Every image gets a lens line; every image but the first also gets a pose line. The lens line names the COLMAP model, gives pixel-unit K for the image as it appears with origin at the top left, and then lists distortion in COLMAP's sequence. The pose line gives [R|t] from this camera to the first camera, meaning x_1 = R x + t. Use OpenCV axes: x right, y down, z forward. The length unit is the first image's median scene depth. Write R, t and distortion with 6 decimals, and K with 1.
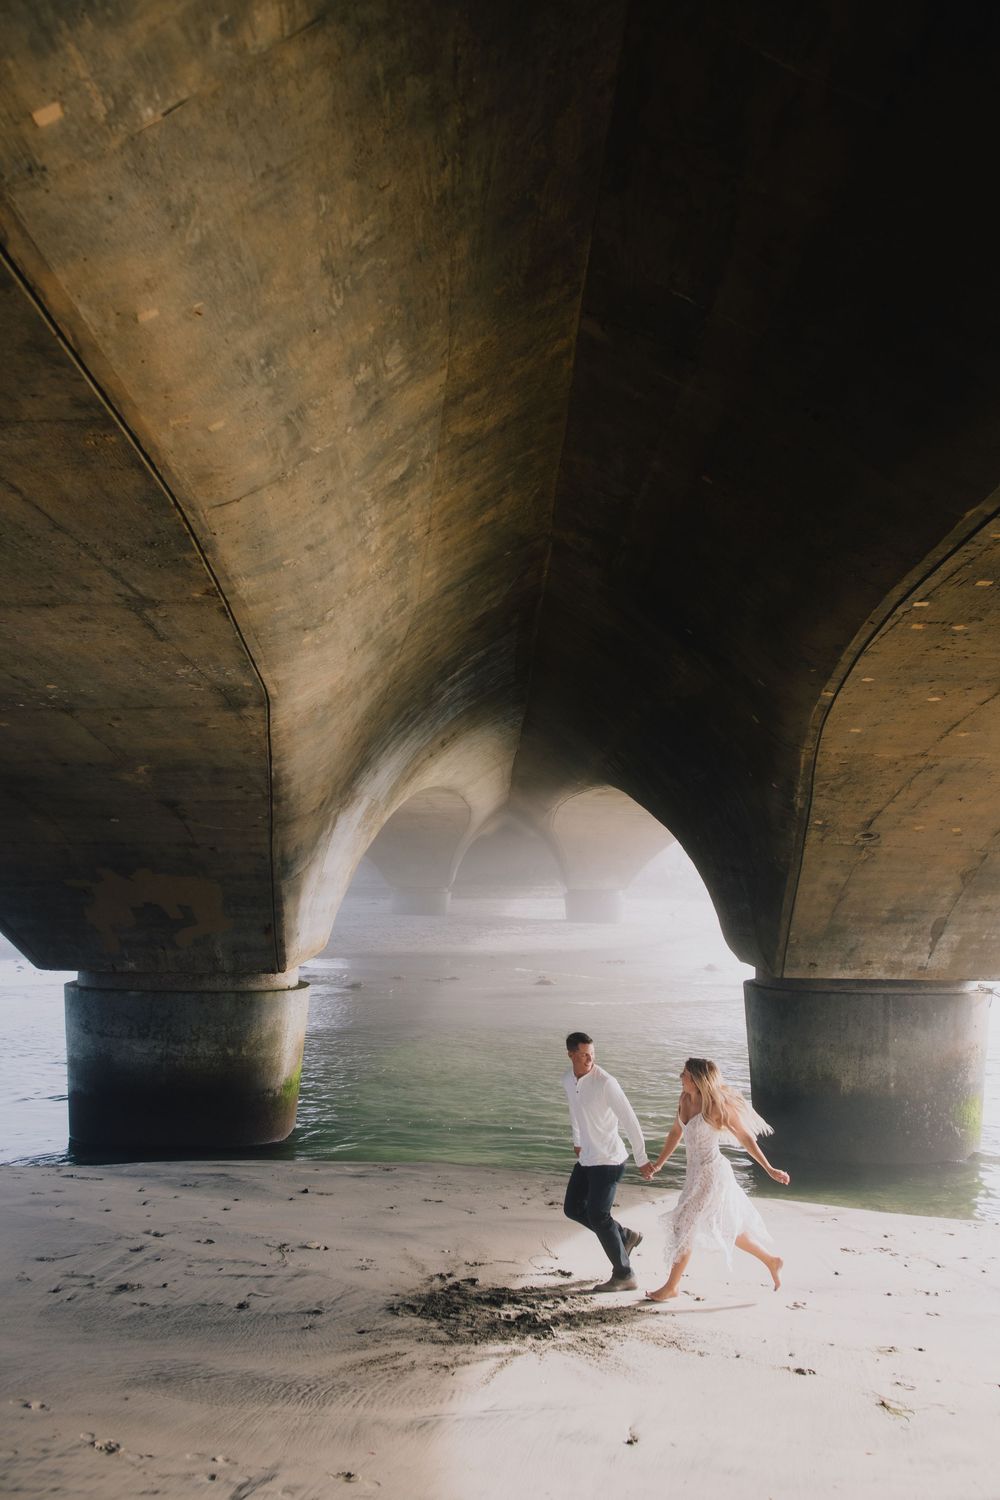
lens RADIAL K [[1262.7, 0, 500.0], [0, 1262.7, 750.0], [0, 0, 1]] dist [-0.027896, 0.016173]
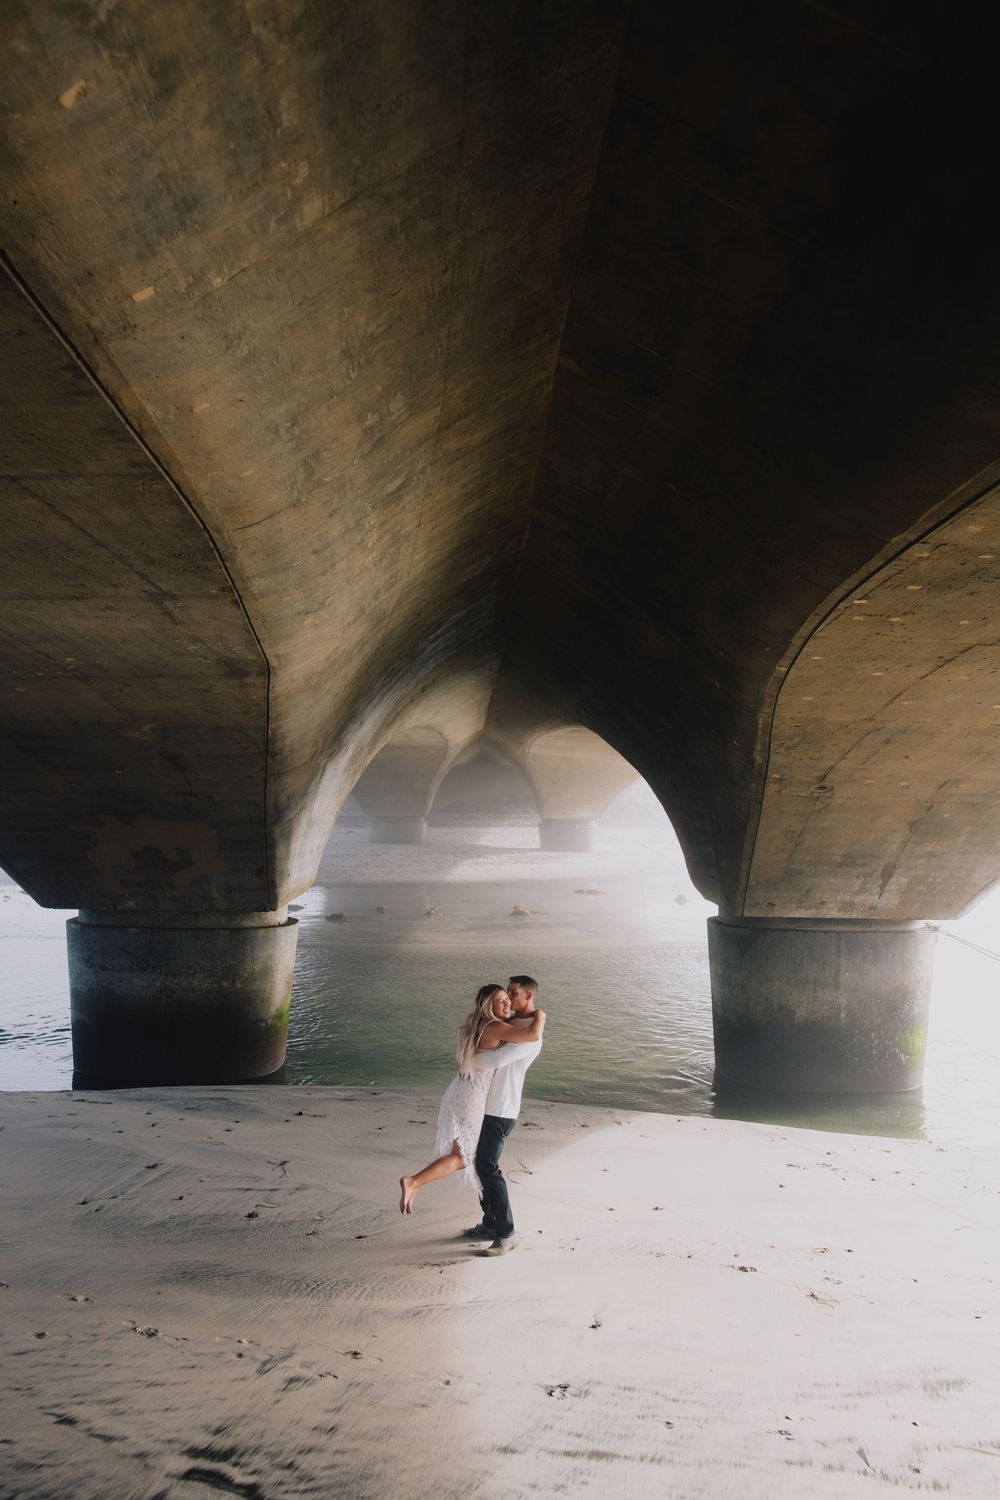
lens RADIAL K [[1262.7, 0, 500.0], [0, 1262.7, 750.0], [0, 0, 1]] dist [-0.027896, 0.016173]
pose [[0.999789, 0.004017, 0.020125, -0.007662], [-0.005190, 0.998268, 0.058607, -0.041811], [-0.019855, -0.058699, 0.998078, -0.107152]]
